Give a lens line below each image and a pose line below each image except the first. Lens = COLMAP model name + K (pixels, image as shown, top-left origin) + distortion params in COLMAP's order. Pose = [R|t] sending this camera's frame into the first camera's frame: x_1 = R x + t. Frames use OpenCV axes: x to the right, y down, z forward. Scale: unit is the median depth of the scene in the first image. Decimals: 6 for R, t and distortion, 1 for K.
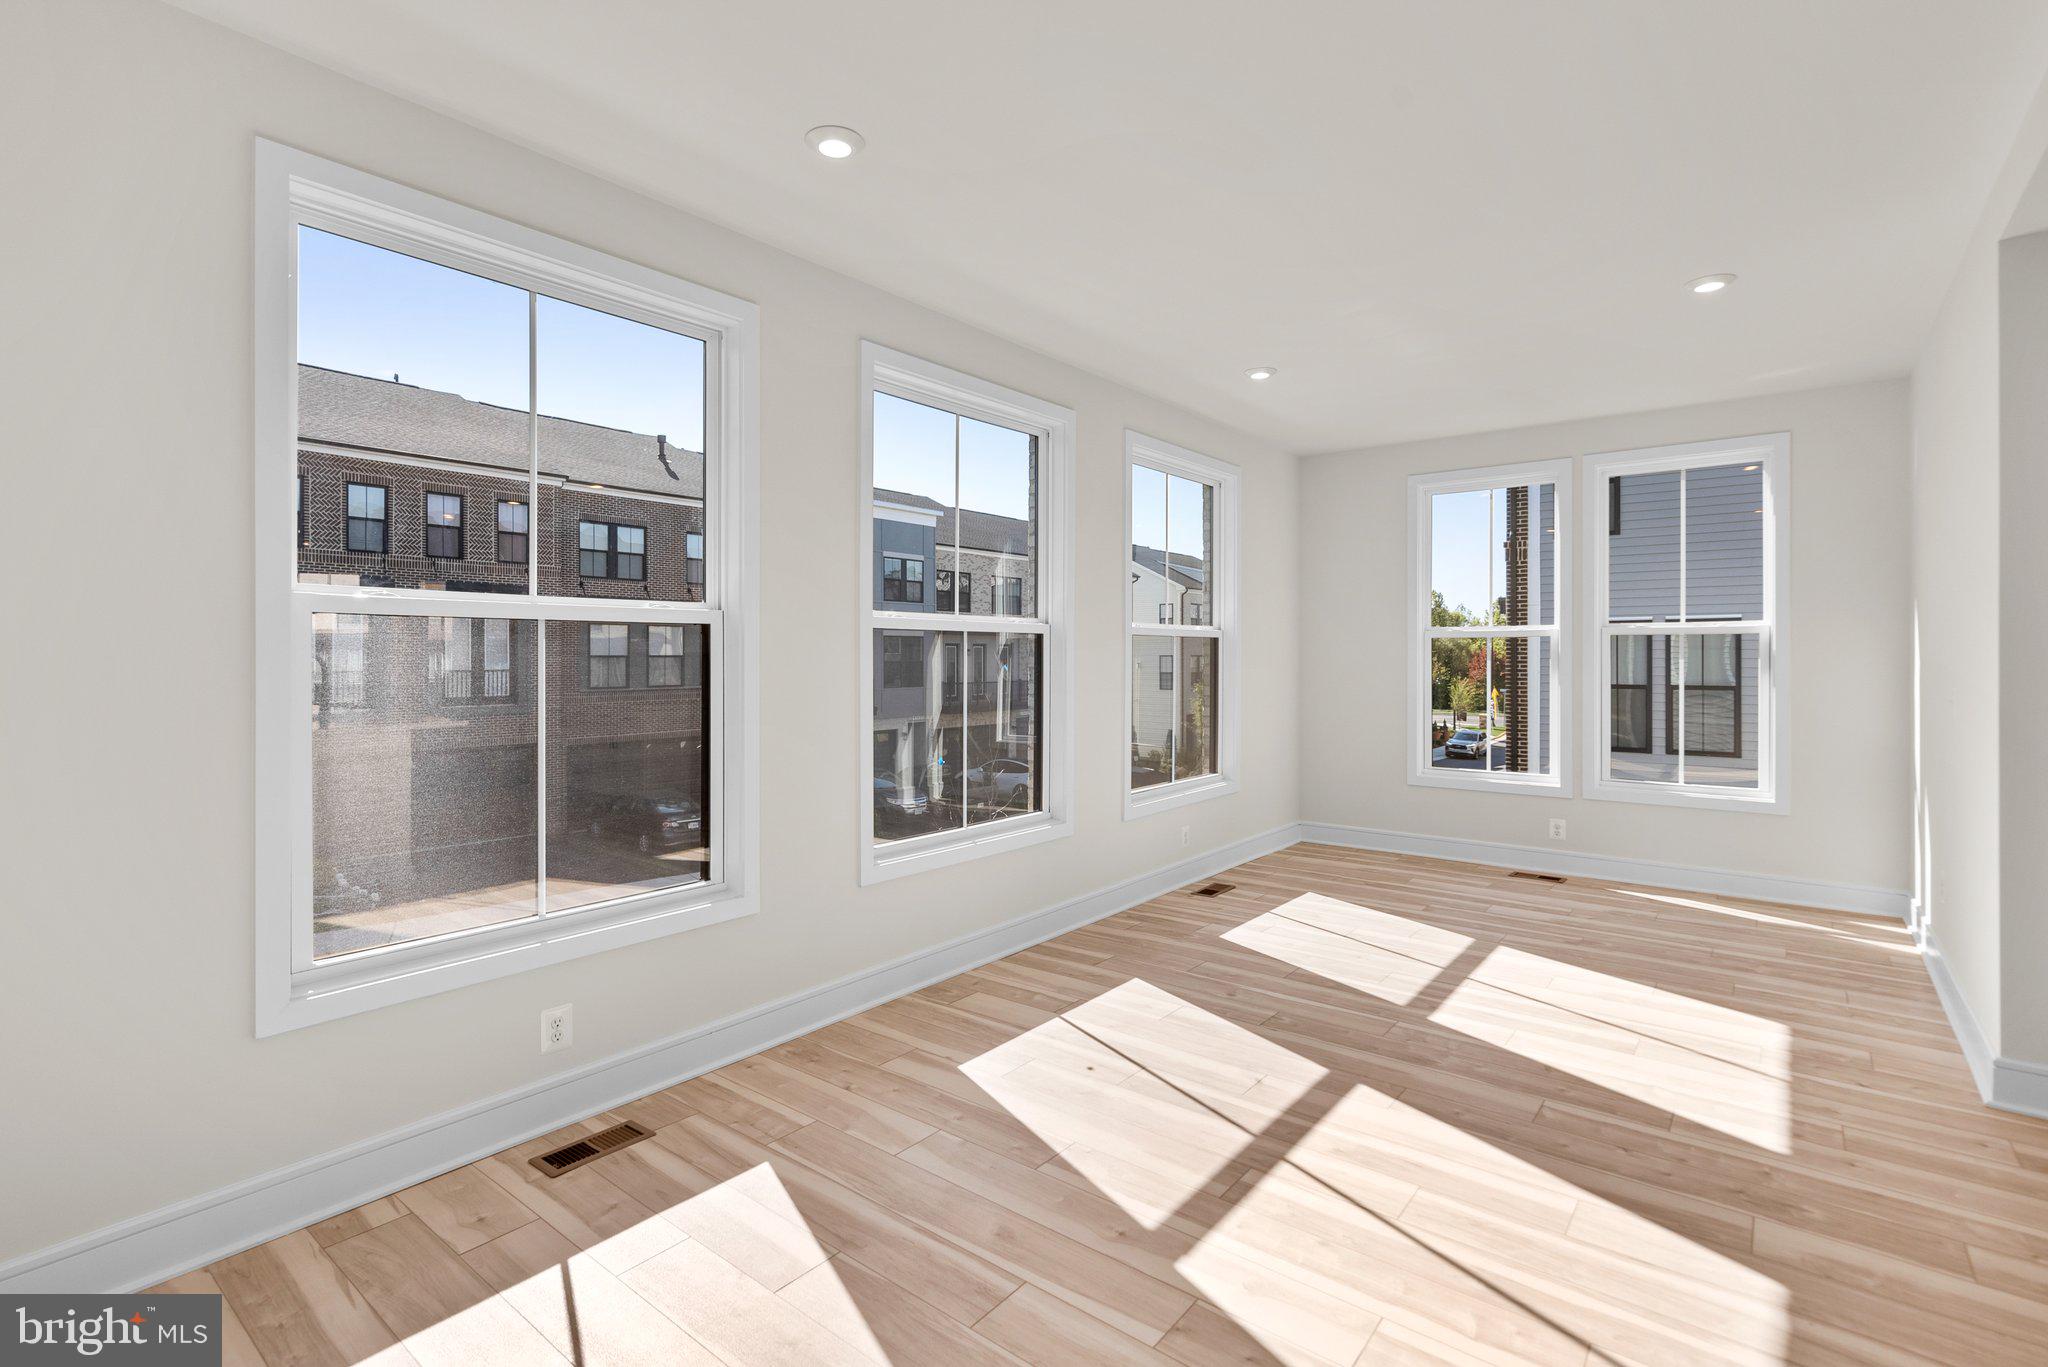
lens RADIAL K [[946.2, 0, 1016.6], [0, 946.2, 665.2], [0, 0, 1]] dist [-0.002912, -0.000035]
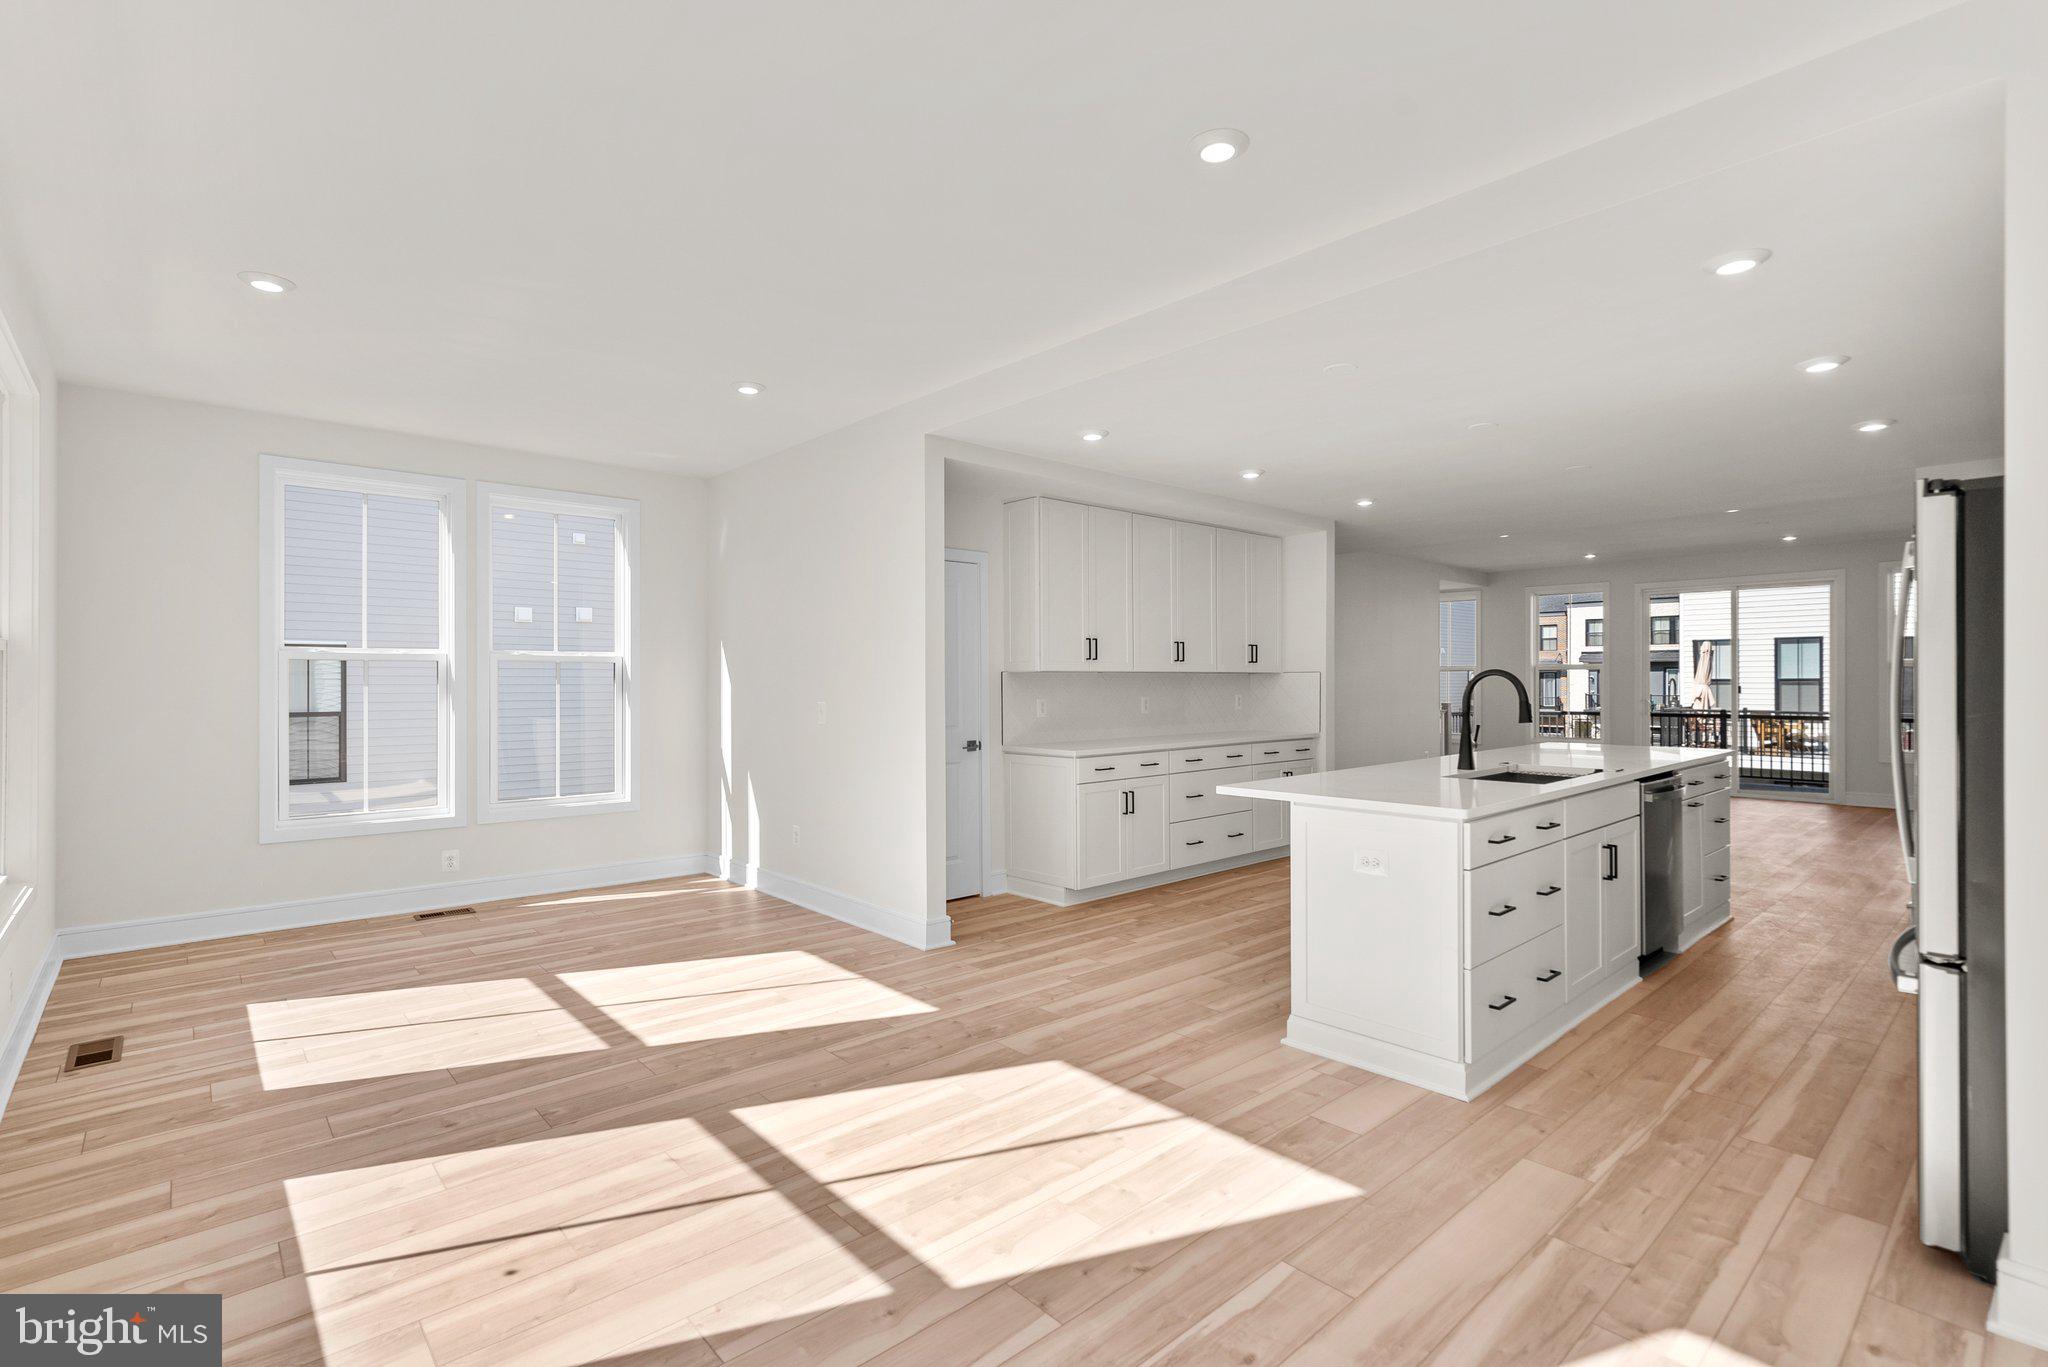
lens RADIAL K [[946.2, 0, 1019.6], [0, 946.2, 681.1], [0, 0, 1]] dist [-0.002912, -0.000035]
pose [[0.164312, 0.000656, 0.986408, -0.525217], [0.010646, 0.999940, -0.002439, -0.001858], [-0.986351, 0.010902, 0.164295, 0.495000]]
